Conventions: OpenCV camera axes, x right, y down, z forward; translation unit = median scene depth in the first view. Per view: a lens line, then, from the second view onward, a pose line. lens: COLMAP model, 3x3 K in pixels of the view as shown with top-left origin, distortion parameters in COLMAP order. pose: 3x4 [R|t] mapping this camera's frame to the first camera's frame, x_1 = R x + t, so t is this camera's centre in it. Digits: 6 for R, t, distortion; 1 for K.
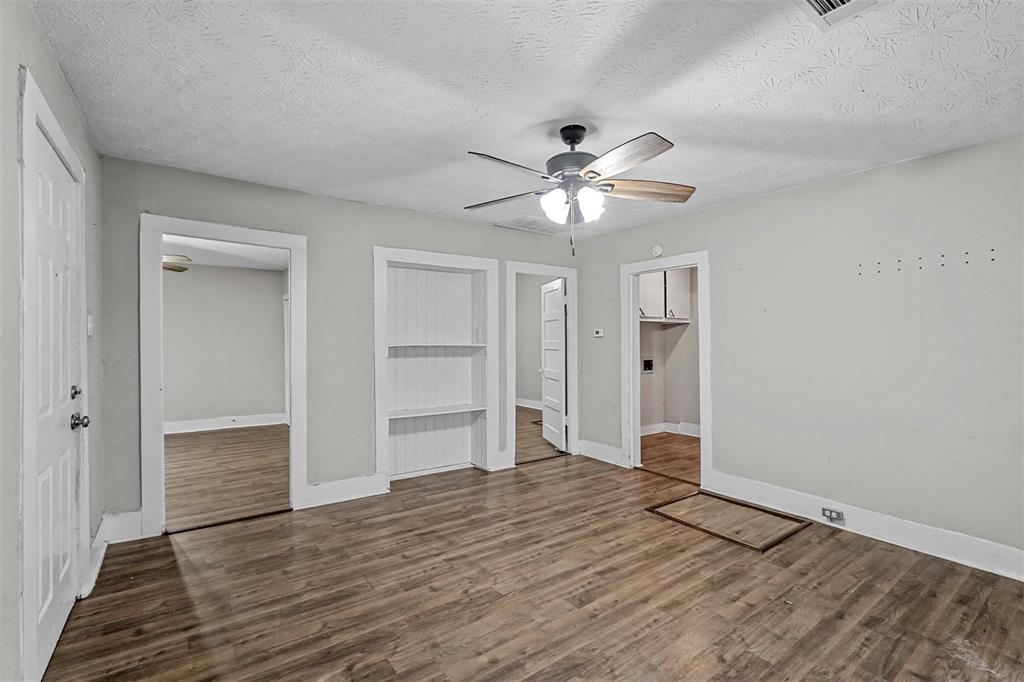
lens RADIAL K [[445.4, 0, 512.6], [0, 445.4, 342.7], [0, 0, 1]] dist [0.000583, -0.001619]
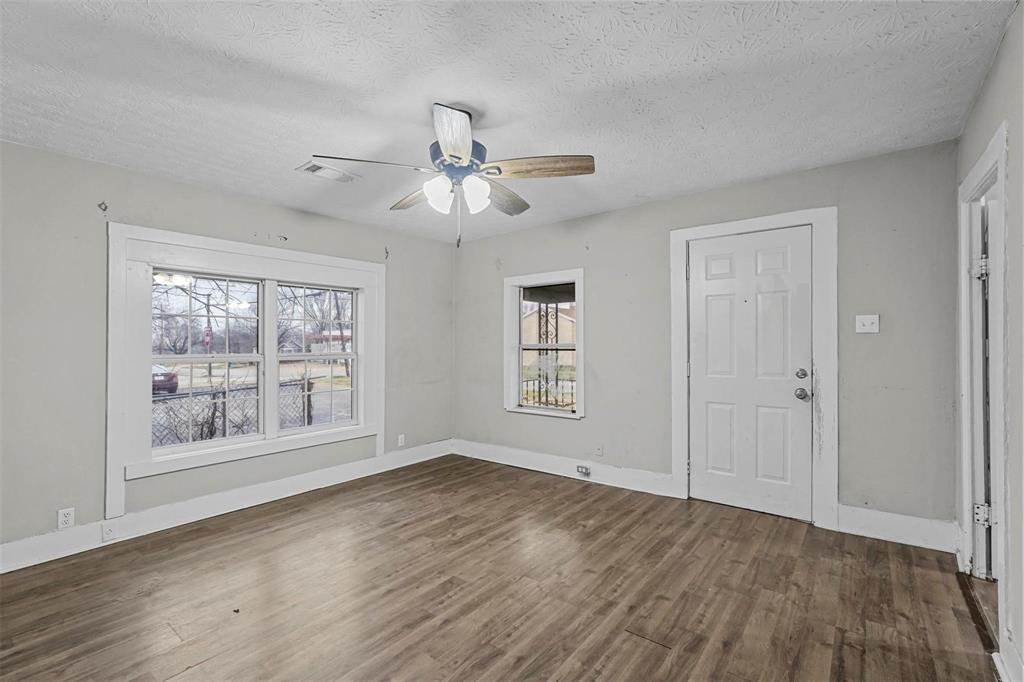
lens RADIAL K [[445.4, 0, 512.5], [0, 445.4, 340.6], [0, 0, 1]] dist [0.000583, -0.001619]
pose [[-0.961632, 0.002516, -0.274331, 0.277153], [0.003849, 0.999983, -0.004324, 0.006042], [0.274315, -0.005214, -0.961626, 1.885269]]
